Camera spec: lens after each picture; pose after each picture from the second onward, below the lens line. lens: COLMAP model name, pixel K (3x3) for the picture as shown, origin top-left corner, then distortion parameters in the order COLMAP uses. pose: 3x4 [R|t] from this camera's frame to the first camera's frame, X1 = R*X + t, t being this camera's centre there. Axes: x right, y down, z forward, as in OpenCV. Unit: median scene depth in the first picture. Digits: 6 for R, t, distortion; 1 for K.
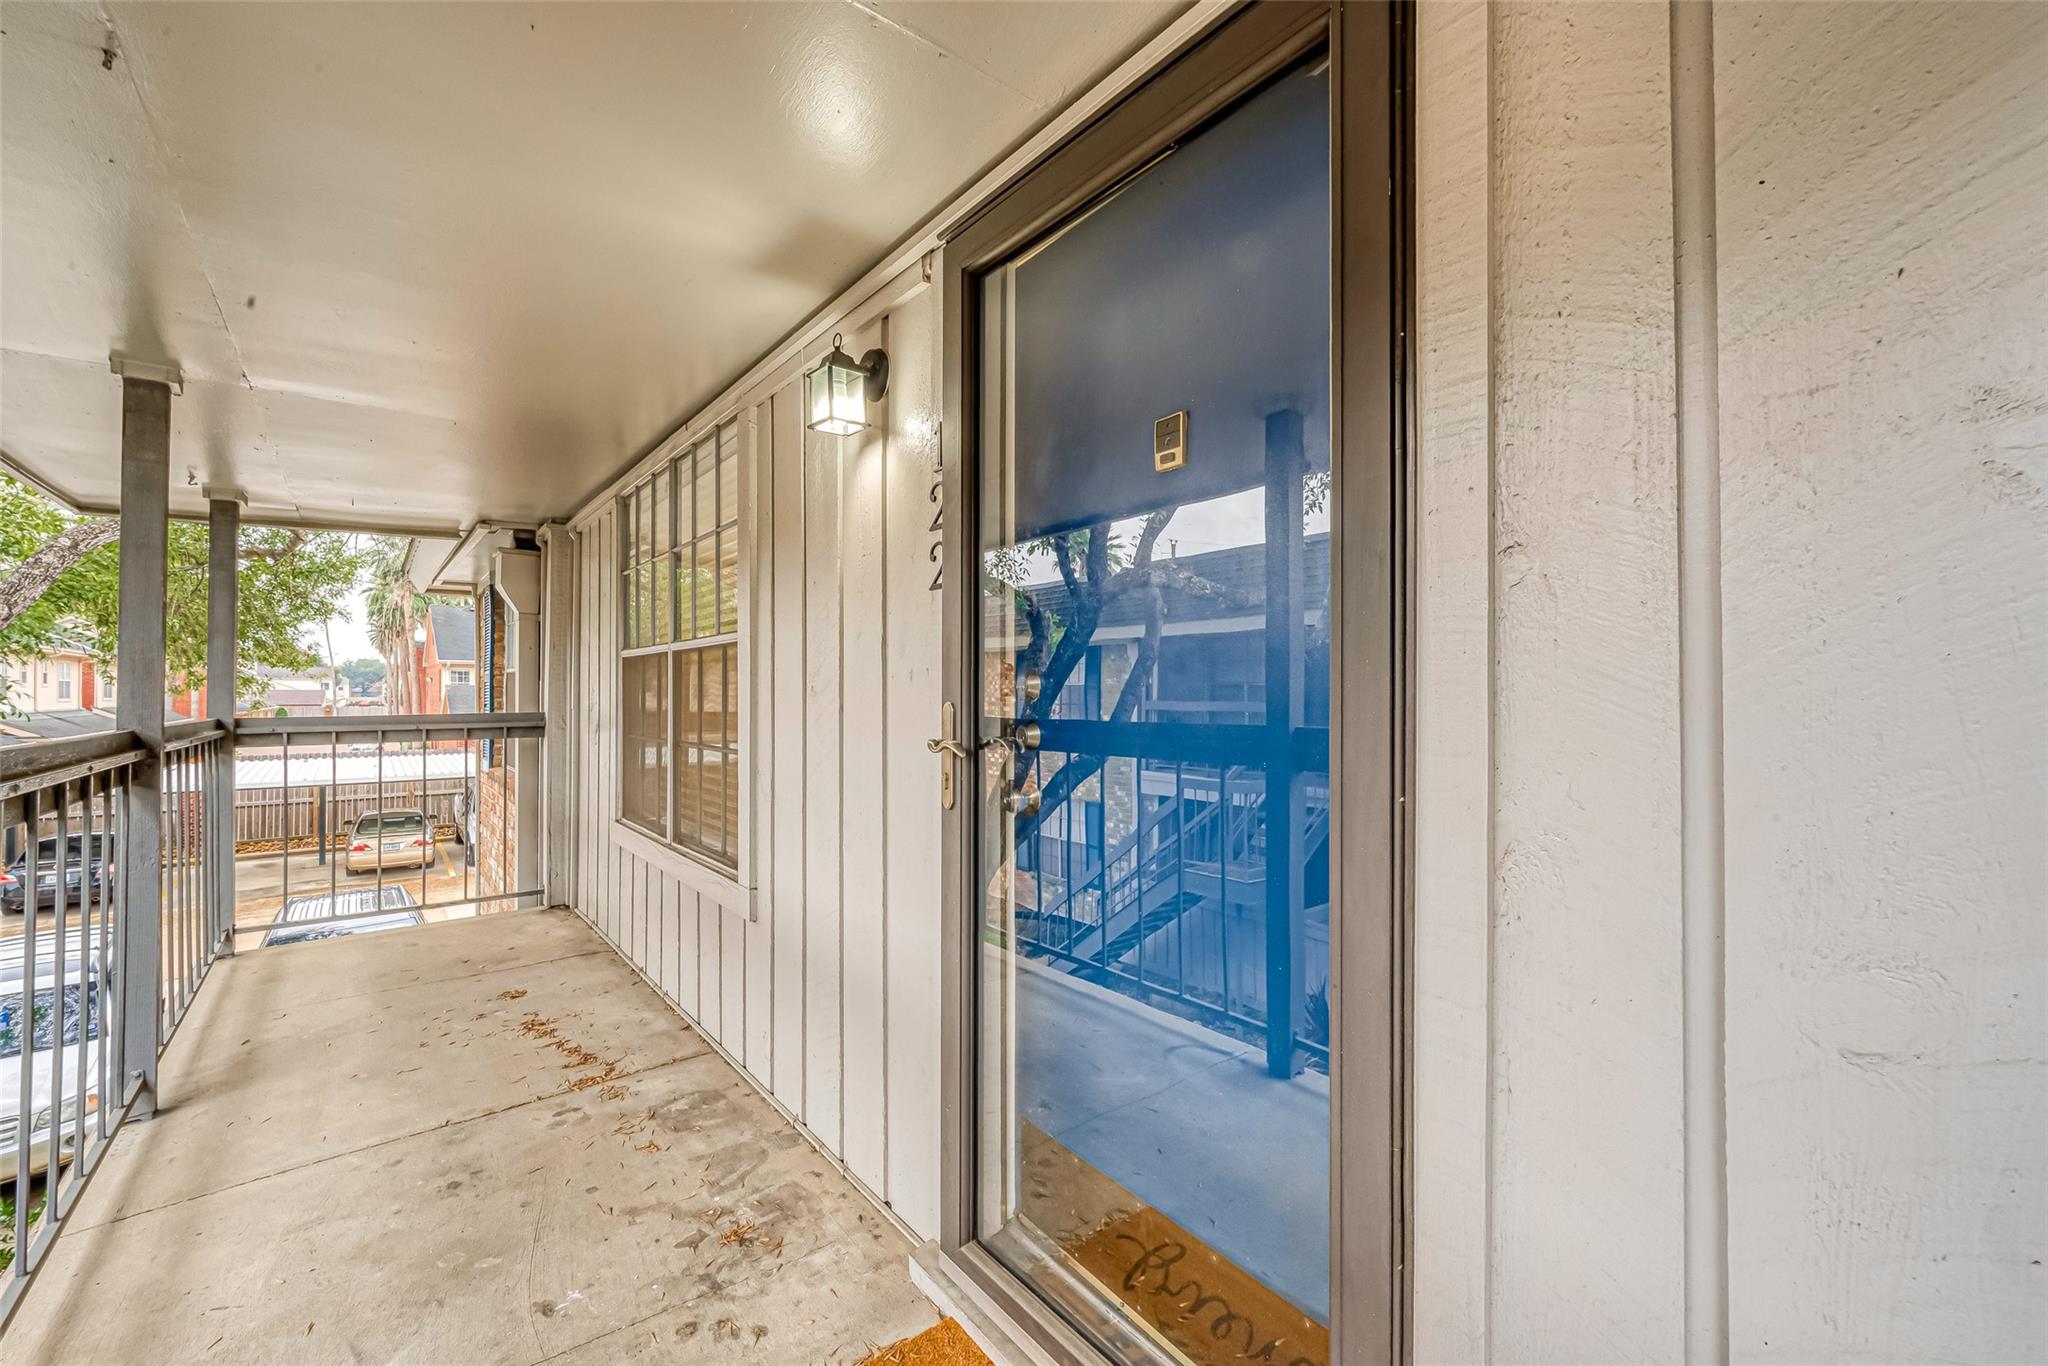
lens RADIAL K [[819.3, 0, 1007.8], [0, 819.3, 685.1], [0, 0, 1]] dist [-0.000073, 0.000010]
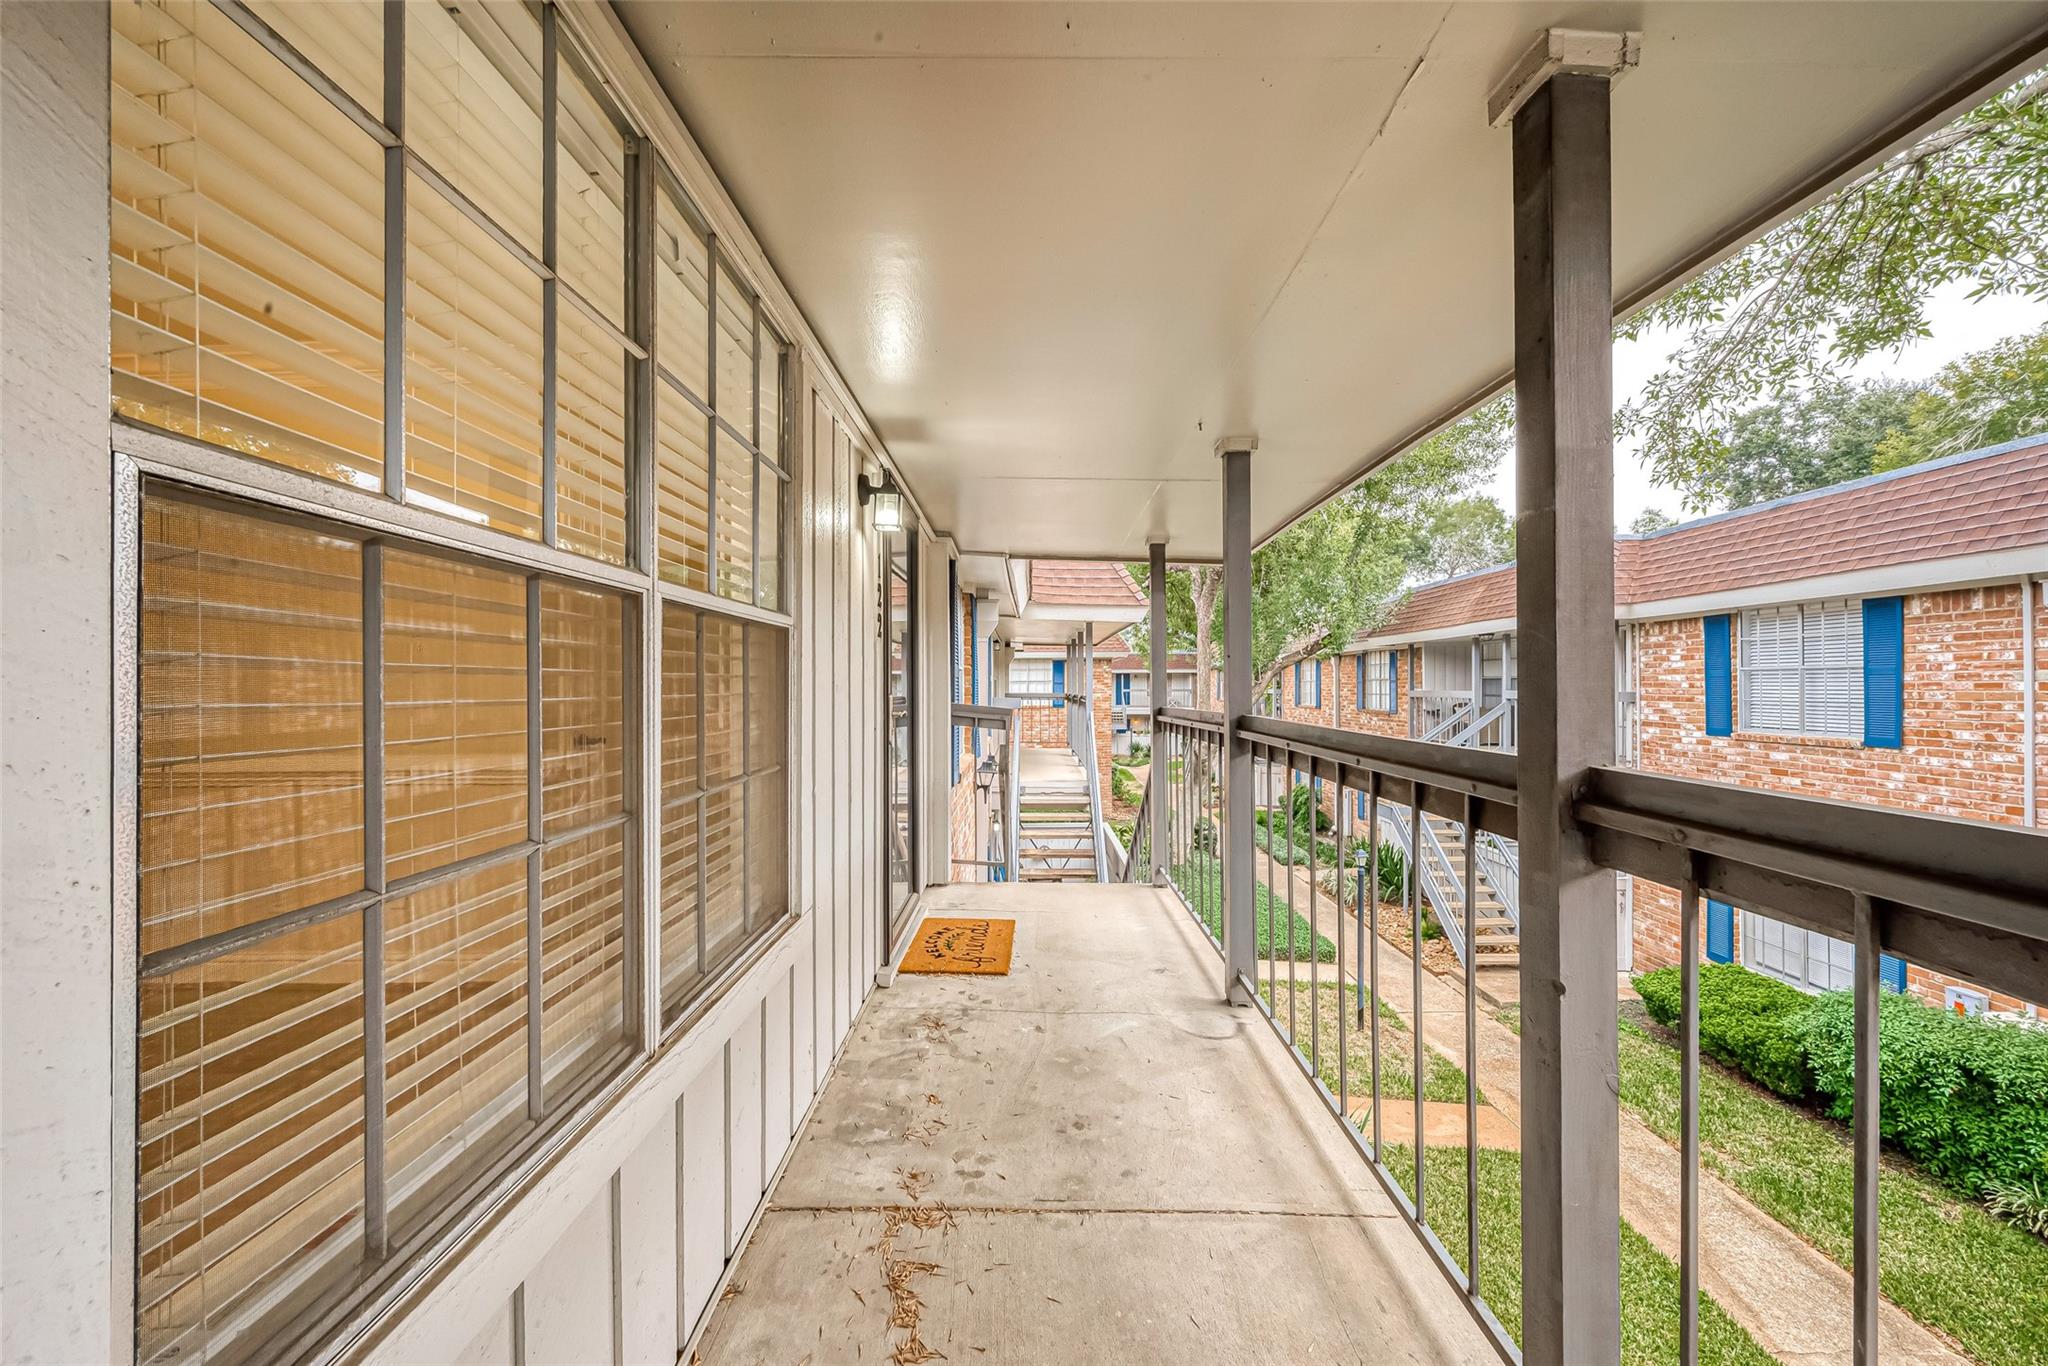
lens RADIAL K [[819.3, 0, 1007.8], [0, 819.3, 685.1], [0, 0, 1]] dist [-0.000073, 0.000010]
pose [[-0.769811, 0.005294, 0.638249, -1.204747], [-0.004104, 0.999904, -0.013244, 0.011449], [-0.638258, -0.012815, -0.769716, 1.763283]]
